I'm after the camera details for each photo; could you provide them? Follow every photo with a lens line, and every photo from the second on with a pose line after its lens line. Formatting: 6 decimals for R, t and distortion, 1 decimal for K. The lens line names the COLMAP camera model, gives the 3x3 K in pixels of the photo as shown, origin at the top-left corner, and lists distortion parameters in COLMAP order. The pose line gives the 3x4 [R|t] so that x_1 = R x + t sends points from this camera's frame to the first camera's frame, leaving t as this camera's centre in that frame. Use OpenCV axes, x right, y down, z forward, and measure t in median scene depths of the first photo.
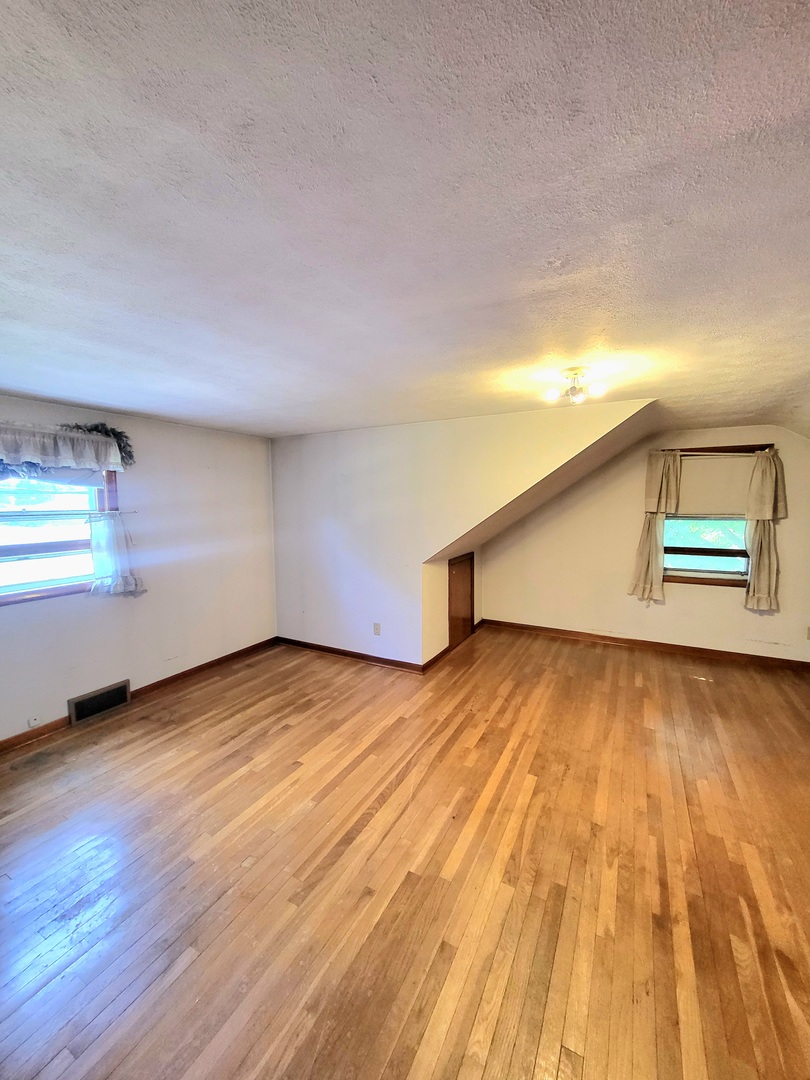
lens RADIAL K [[420.4, 0, 405.0], [0, 420.4, 540.0], [0, 0, 1]] dist [-0.000783, -0.000022]
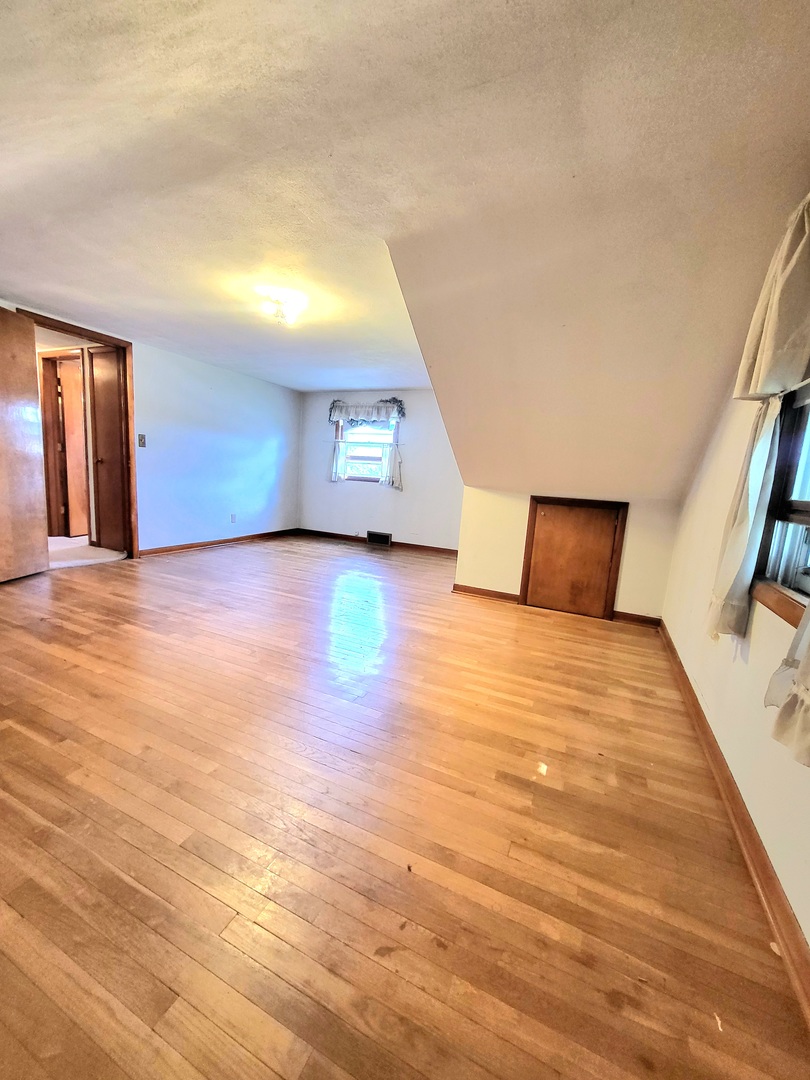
lens RADIAL K [[420.4, 0, 405.0], [0, 420.4, 540.0], [0, 0, 1]] dist [-0.000783, -0.000022]
pose [[0.074185, 0.167625, -0.983056, 1.356360], [-0.160152, 0.974980, 0.154162, 0.063310], [0.984301, 0.146002, 0.099174, 0.976888]]
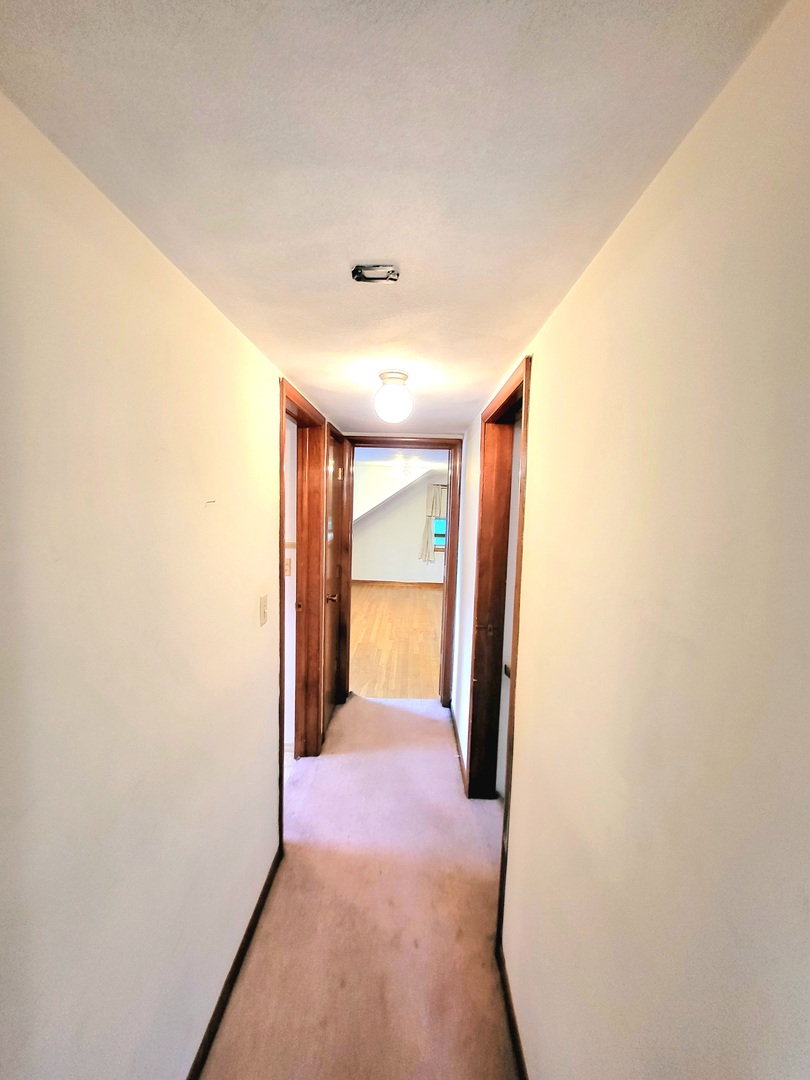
lens RADIAL K [[420.4, 0, 405.0], [0, 420.4, 540.0], [0, 0, 1]] dist [-0.000783, -0.000022]
pose [[0.883734, -0.004309, 0.467970, -0.618499], [0.005061, 0.999987, -0.000349, 0.064505], [-0.467963, 0.002677, 0.883744, -0.979596]]
